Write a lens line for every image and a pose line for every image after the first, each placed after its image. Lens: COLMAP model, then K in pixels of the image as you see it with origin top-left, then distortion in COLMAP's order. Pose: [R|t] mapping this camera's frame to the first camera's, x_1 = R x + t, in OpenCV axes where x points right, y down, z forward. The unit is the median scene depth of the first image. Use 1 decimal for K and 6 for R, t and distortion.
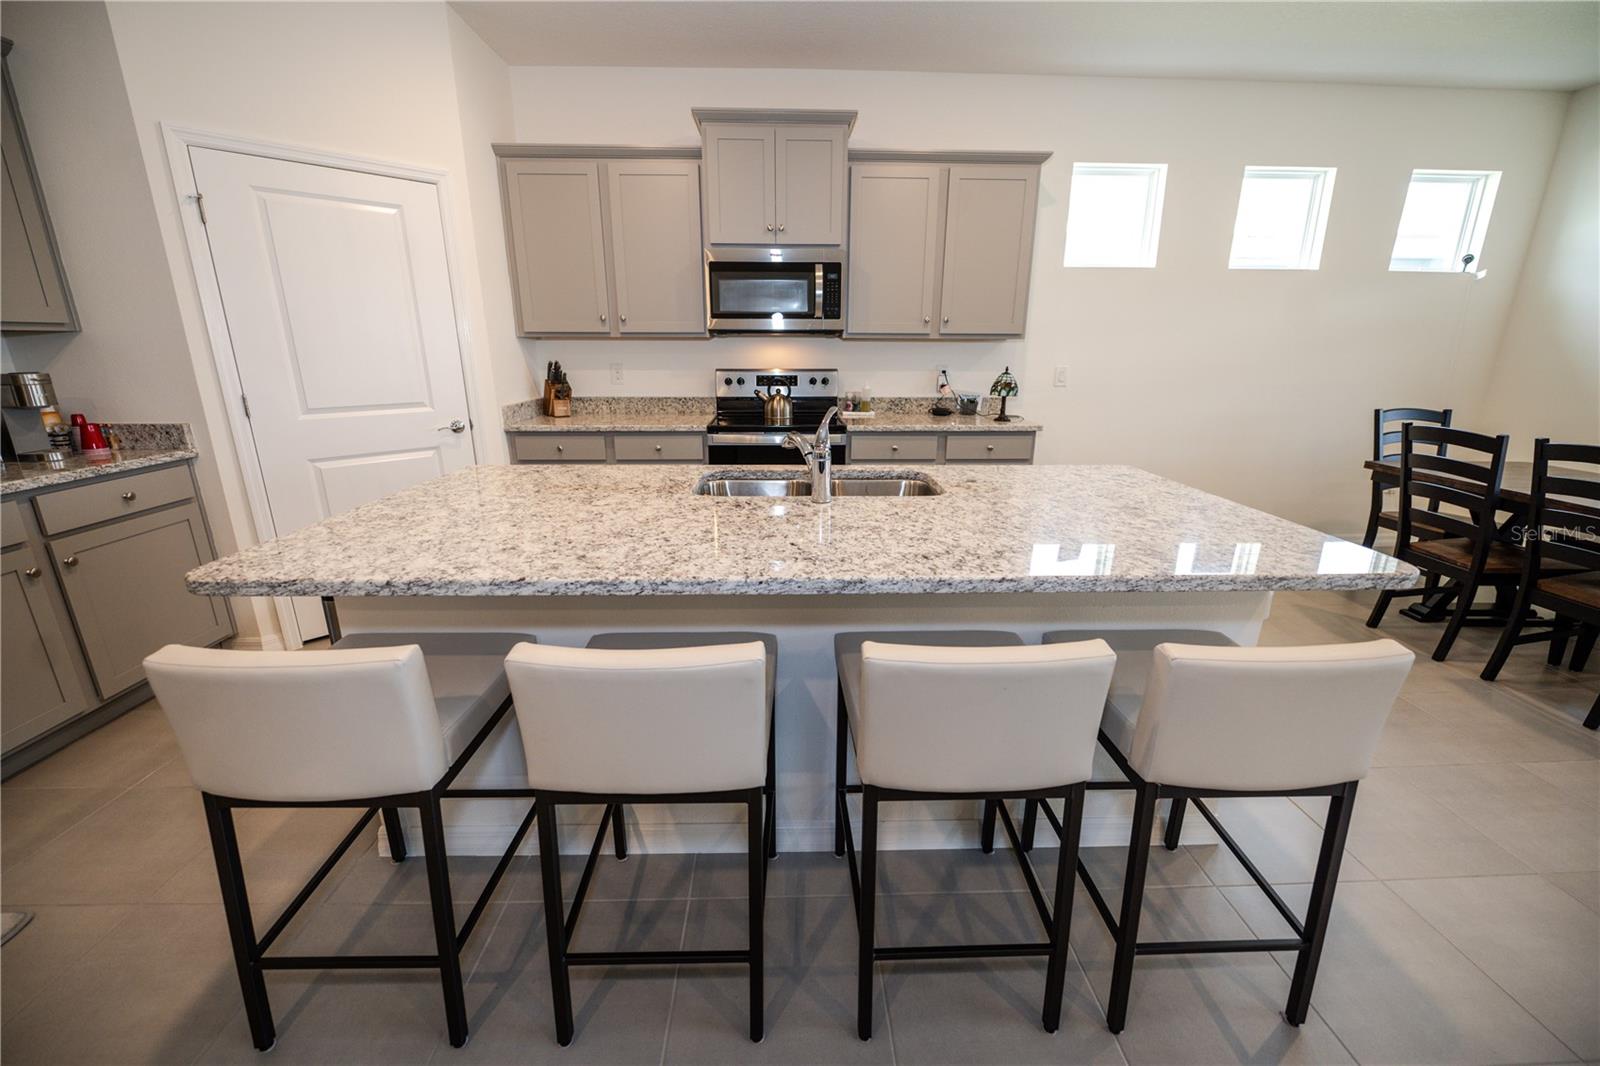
lens RADIAL K [[637.9, 0, 806.1], [0, 637.9, 527.6], [0, 0, 1]] dist [-0.006694, -0.000733]
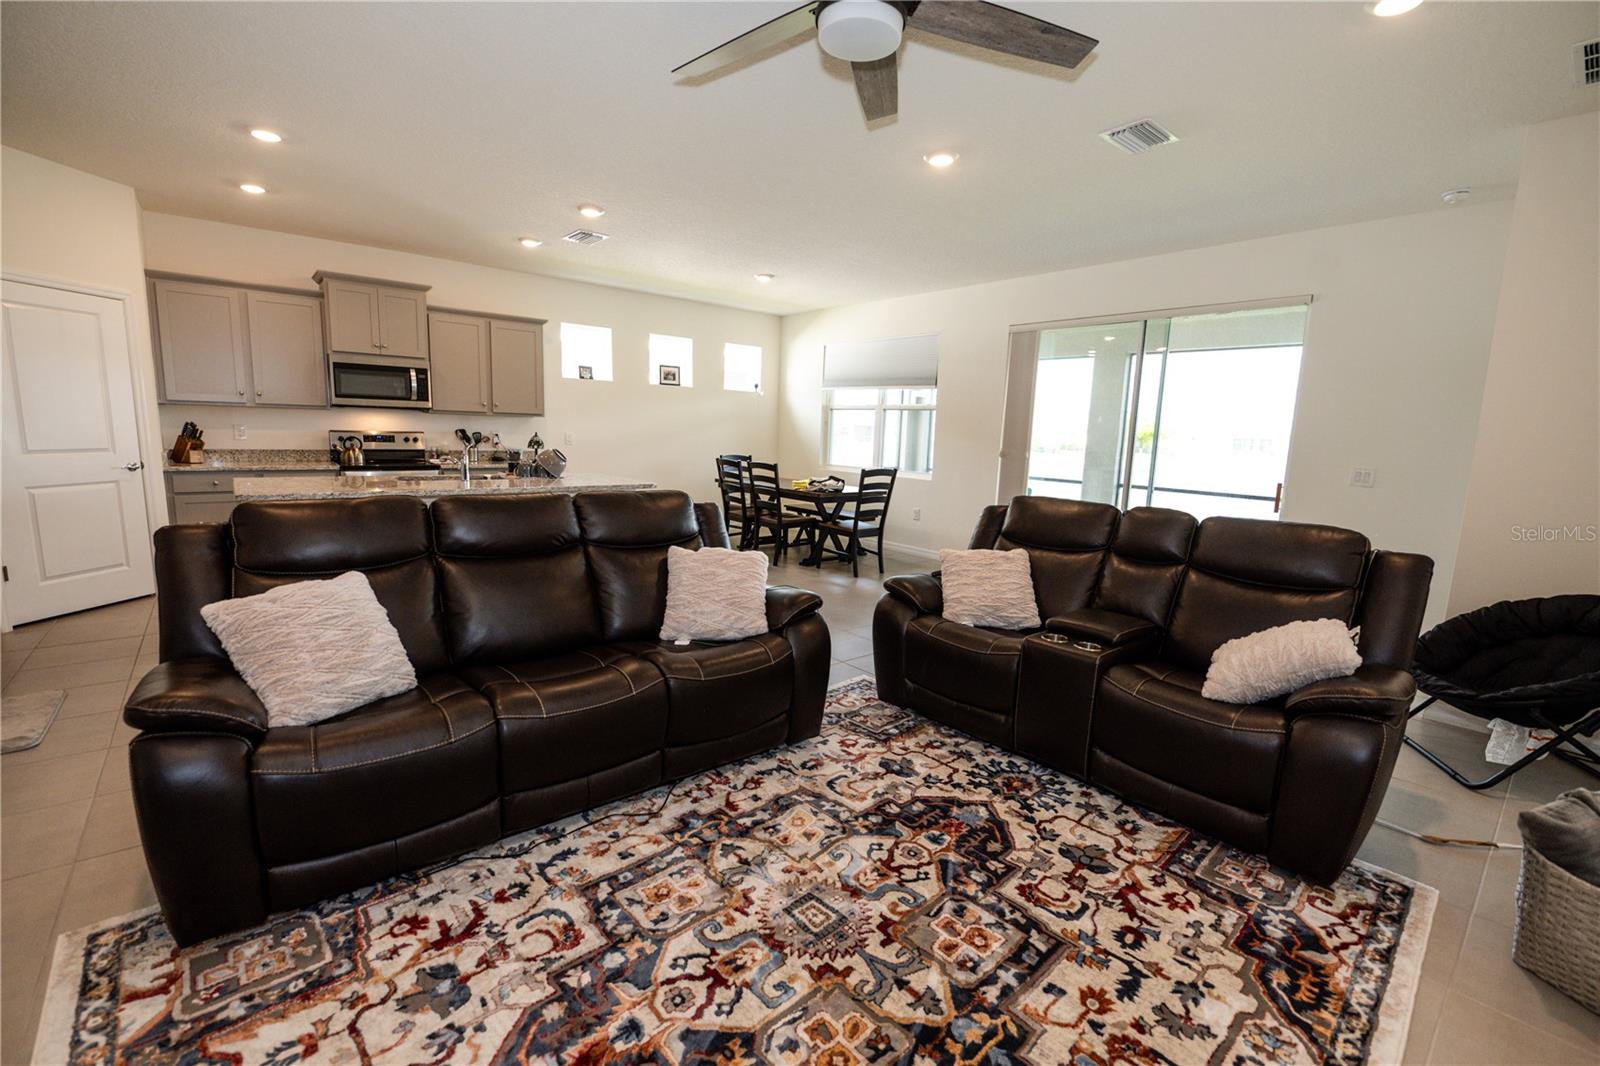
lens RADIAL K [[685.8, 0, 800.0], [0, 685.8, 536.3], [0, 0, 1]] dist [-0.012396, 0.000050]
pose [[0.789166, -0.072259, 0.609914, -0.290510], [0.138936, 0.988316, -0.062679, 0.259101], [-0.598259, 0.134203, 0.789985, -0.915075]]
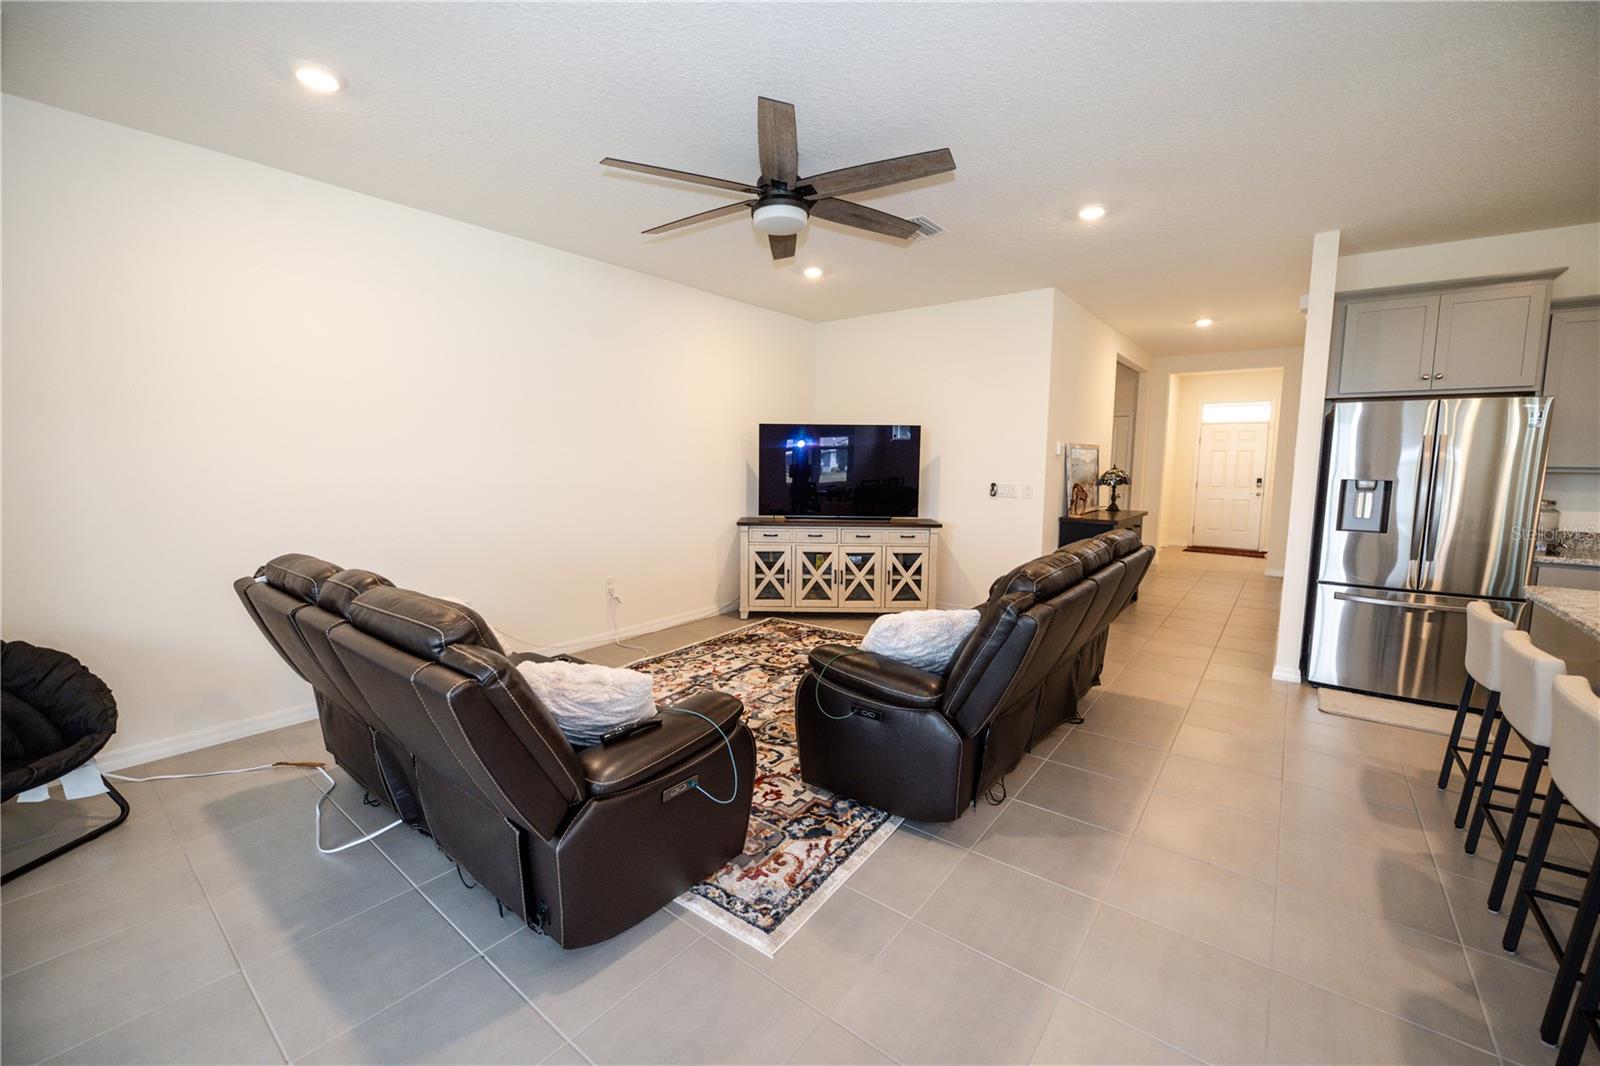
lens RADIAL K [[637.9, 0, 803.9], [0, 637.9, 538.5], [0, 0, 1]] dist [-0.006694, -0.000733]
pose [[-0.646275, 0.087999, -0.758014, 0.797566], [-0.219768, 0.929781, 0.295311, -0.061388], [0.730774, 0.357439, -0.581555, 0.127210]]
